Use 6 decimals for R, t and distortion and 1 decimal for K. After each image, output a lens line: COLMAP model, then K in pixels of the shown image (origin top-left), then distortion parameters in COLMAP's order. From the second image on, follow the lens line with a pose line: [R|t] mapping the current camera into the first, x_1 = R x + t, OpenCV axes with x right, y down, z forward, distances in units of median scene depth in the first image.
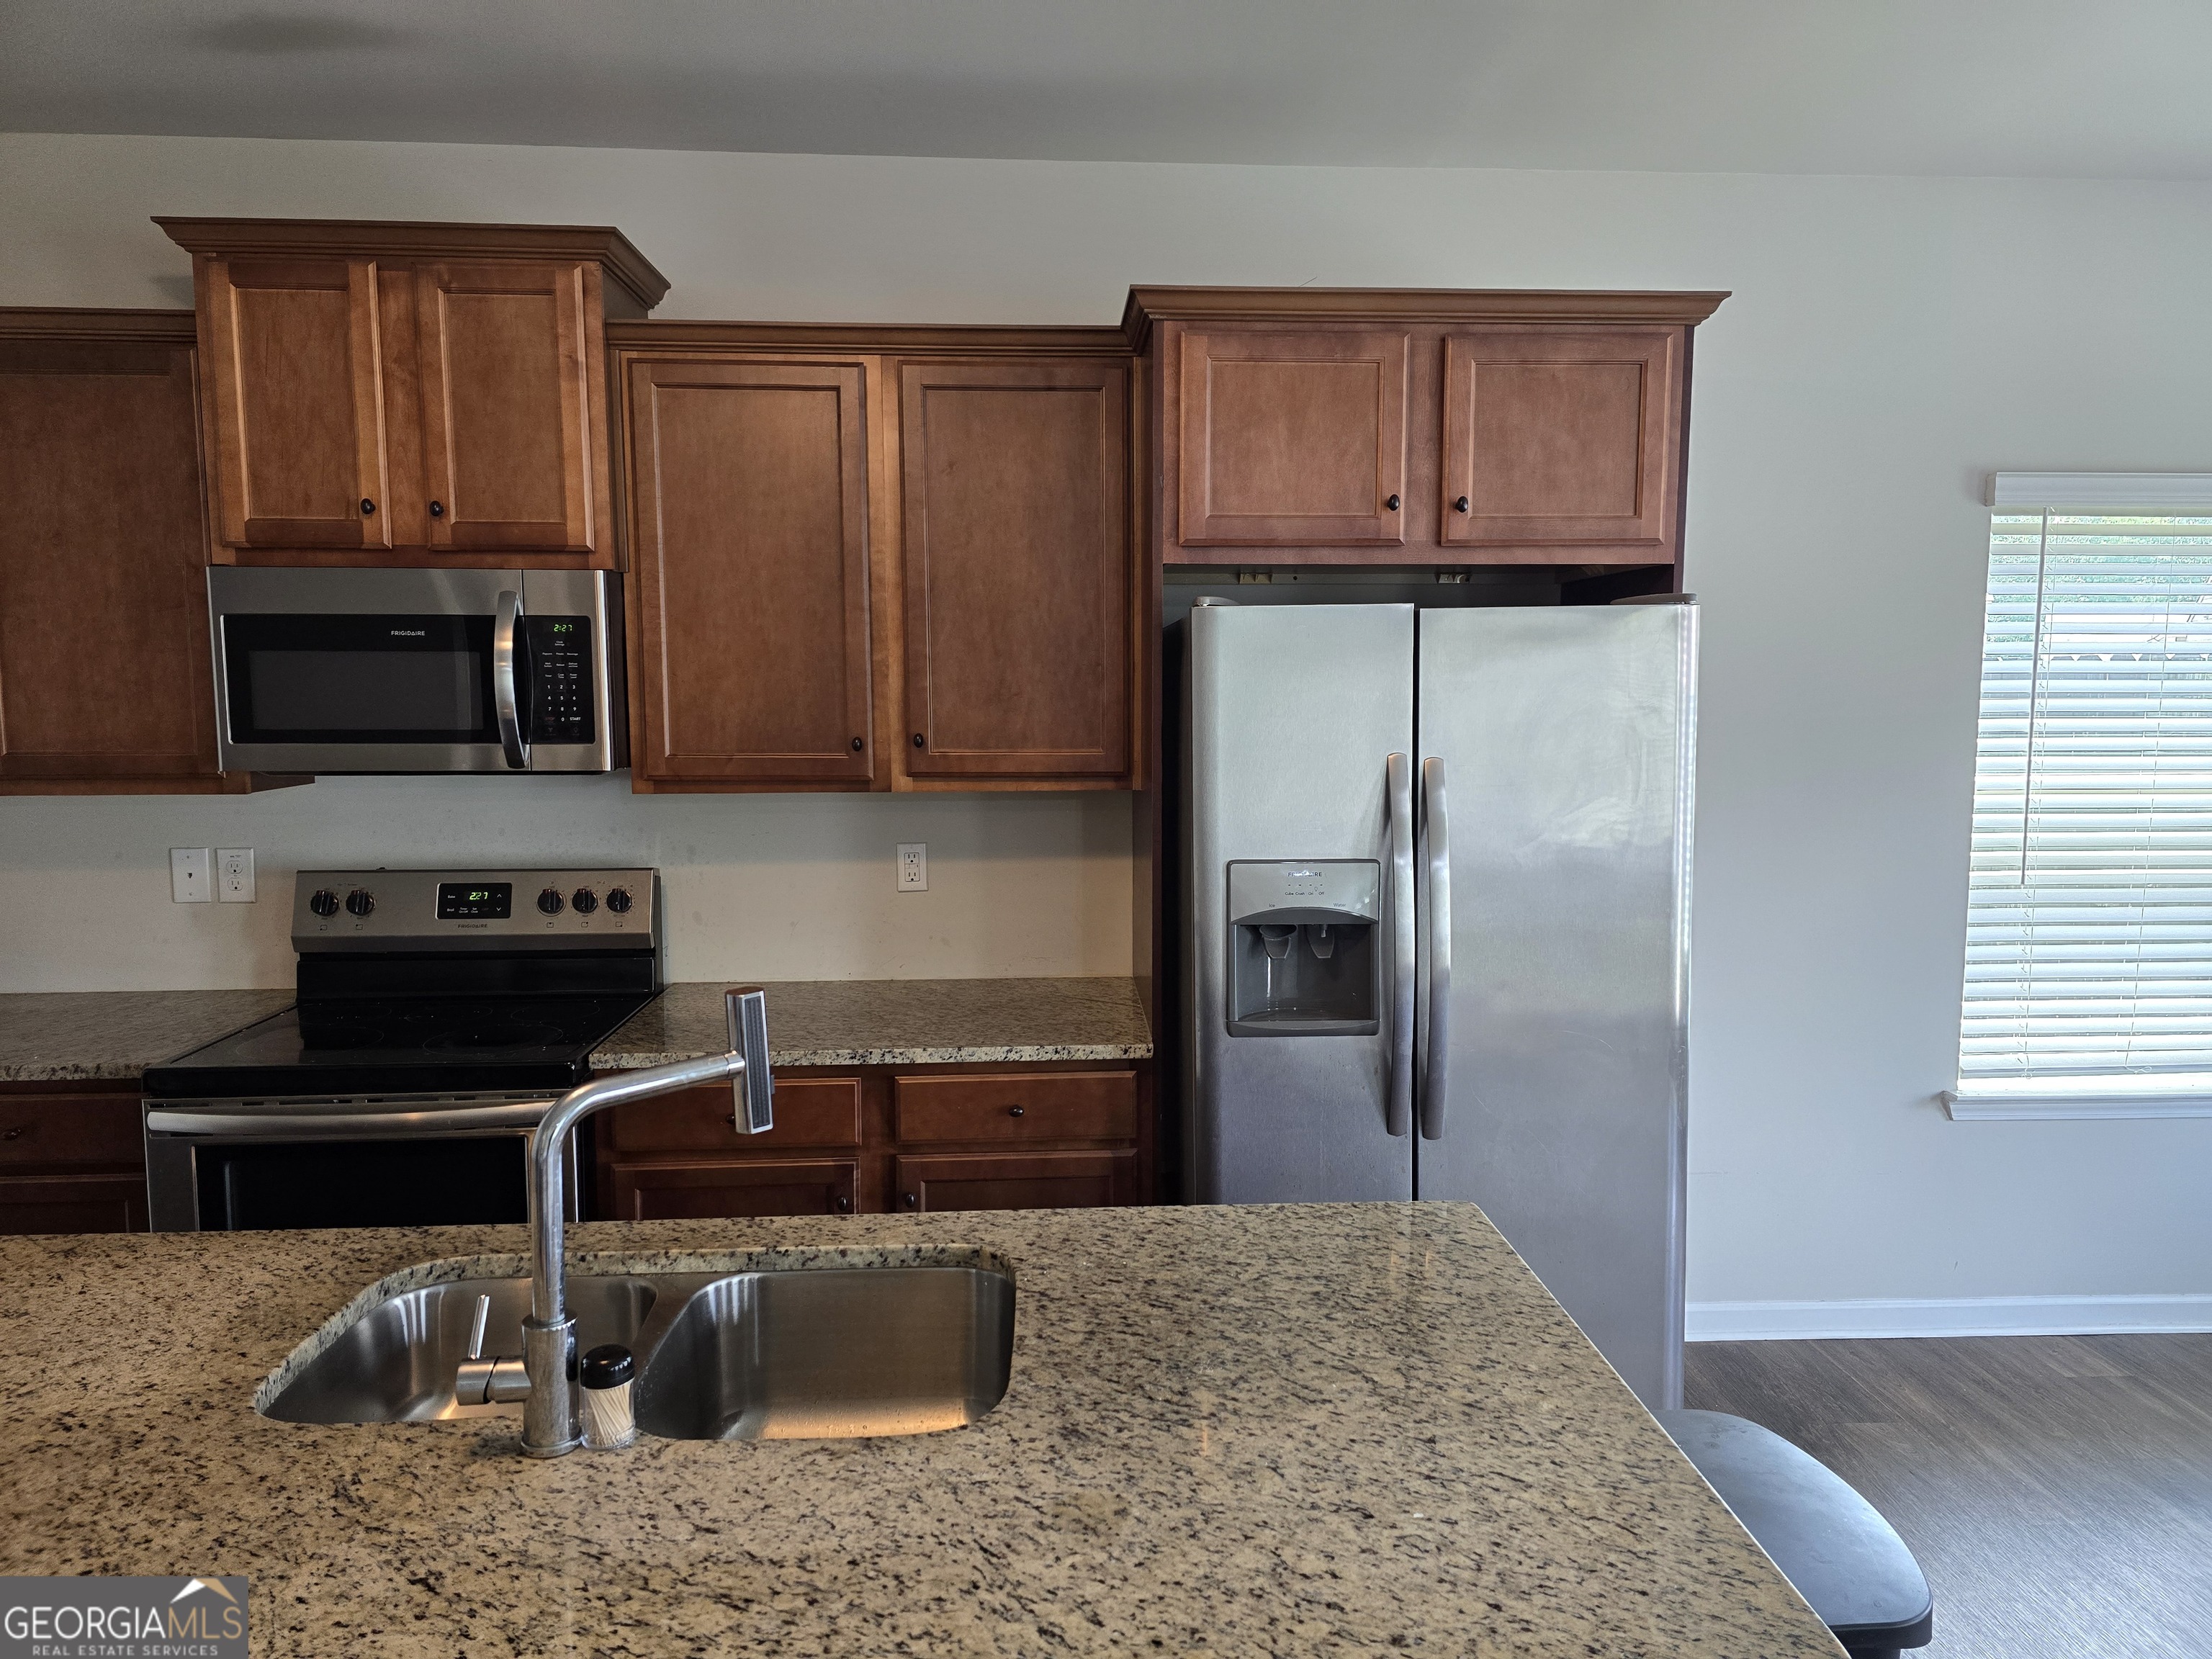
lens RADIAL K [[1469.8, 0, 1126.5], [0, 1469.8, 830.6], [0, 0, 1]] dist [0.021210, -0.011898]
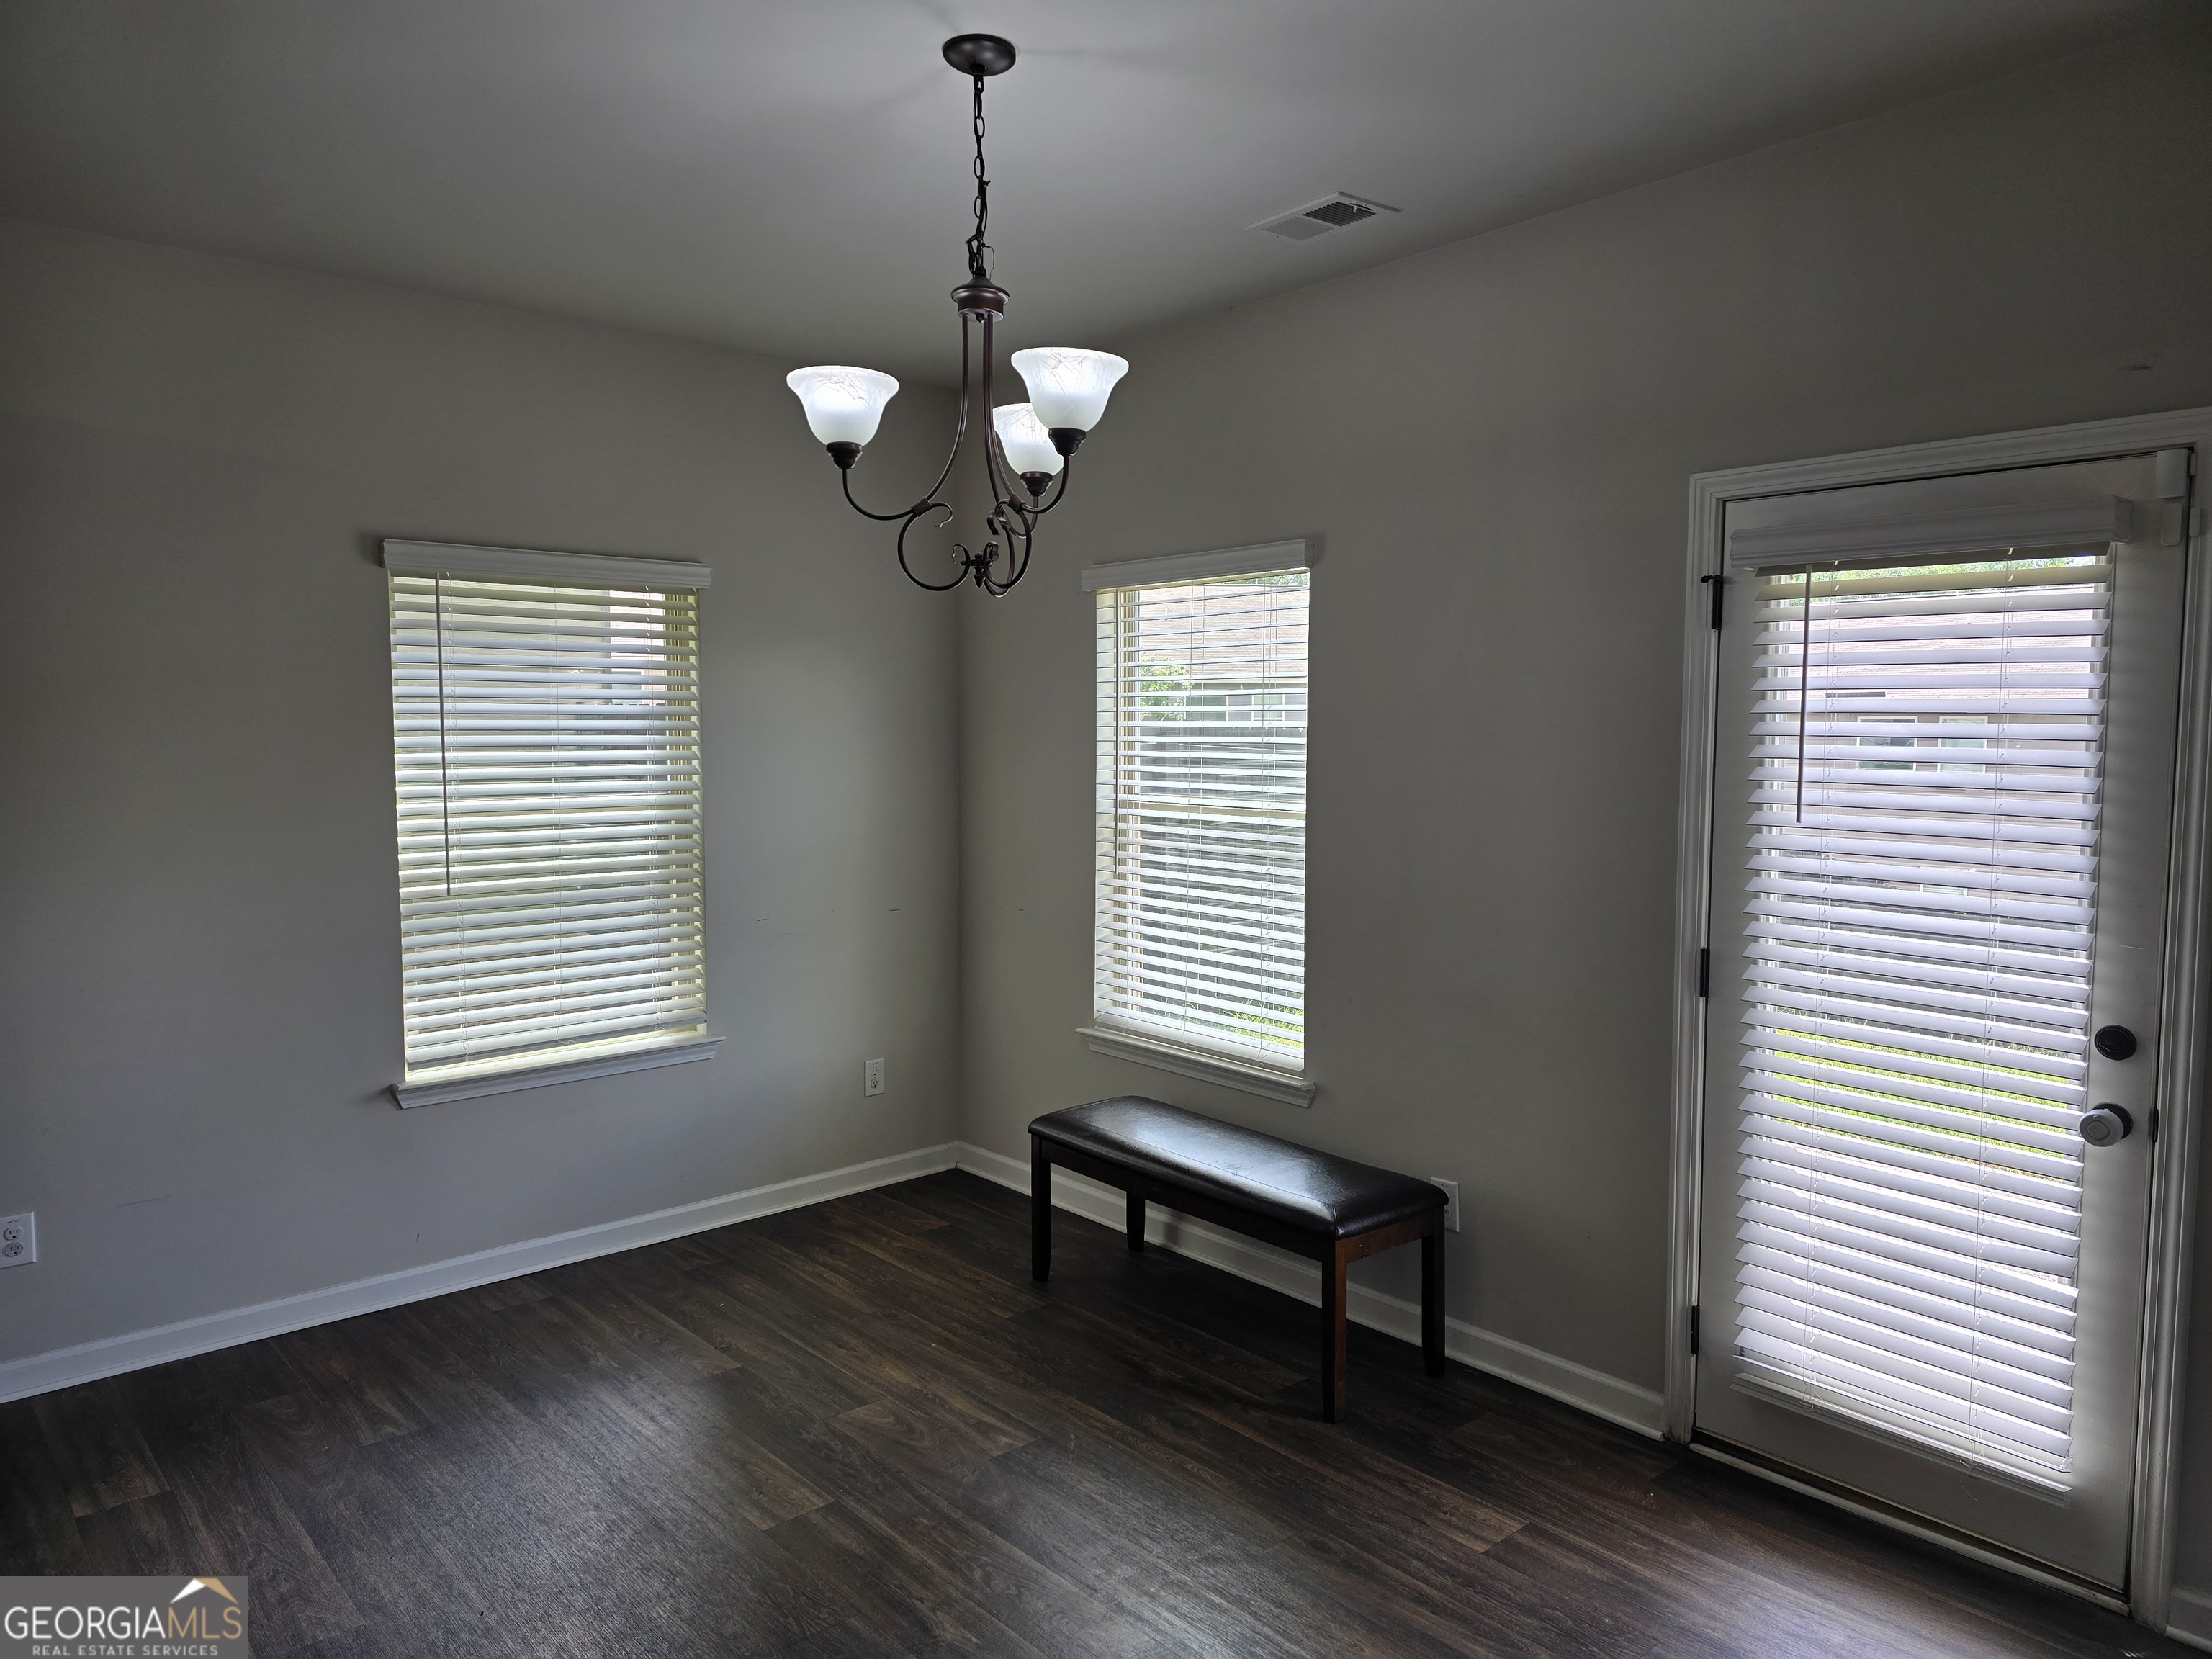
lens RADIAL K [[1469.8, 0, 1114.1], [0, 1469.8, 823.8], [0, 0, 1]] dist [0.021210, -0.011898]
pose [[0.787385, -0.045078, 0.614811, 0.318298], [0.069210, 0.997482, -0.015501, 0.036275], [-0.612564, 0.054757, 0.788522, -0.241787]]
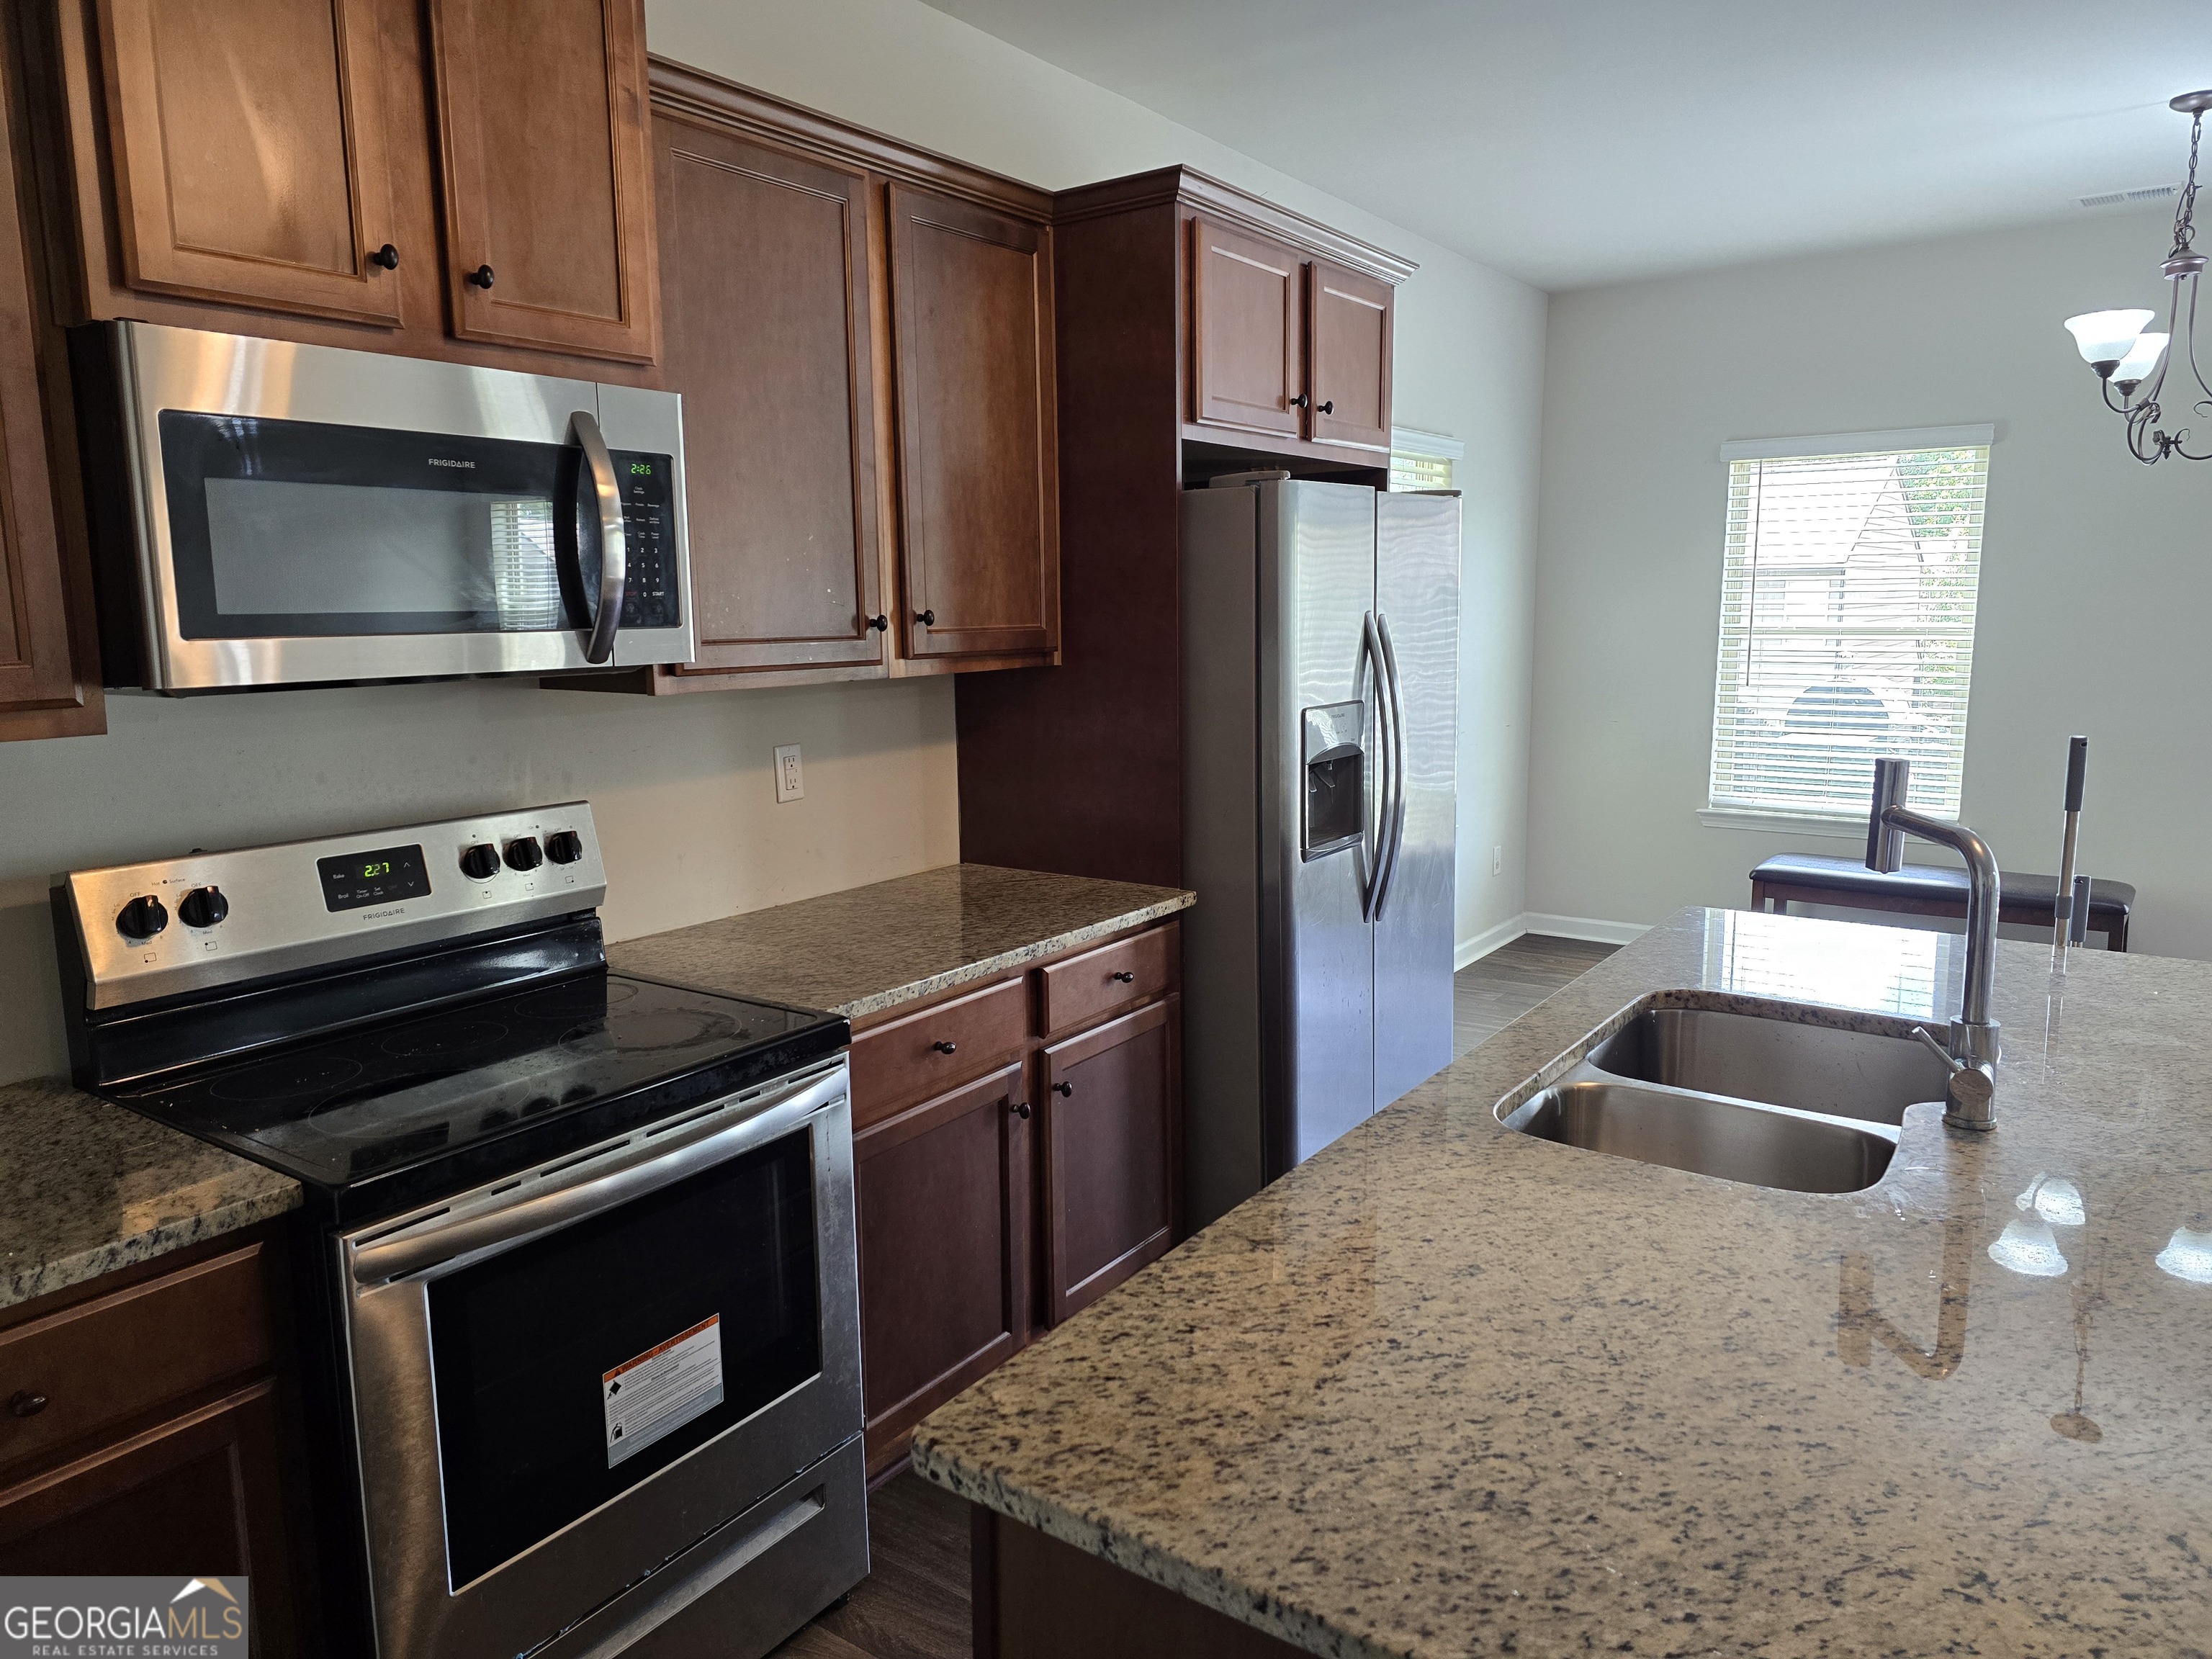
lens RADIAL K [[1469.8, 0, 1118.3], [0, 1469.8, 831.6], [0, 0, 1]] dist [0.021210, -0.011898]
pose [[0.630712, -0.131933, 0.764719, -0.746641], [0.092782, 0.991194, 0.094483, -0.005072], [-0.770450, 0.011361, 0.637399, 0.318036]]
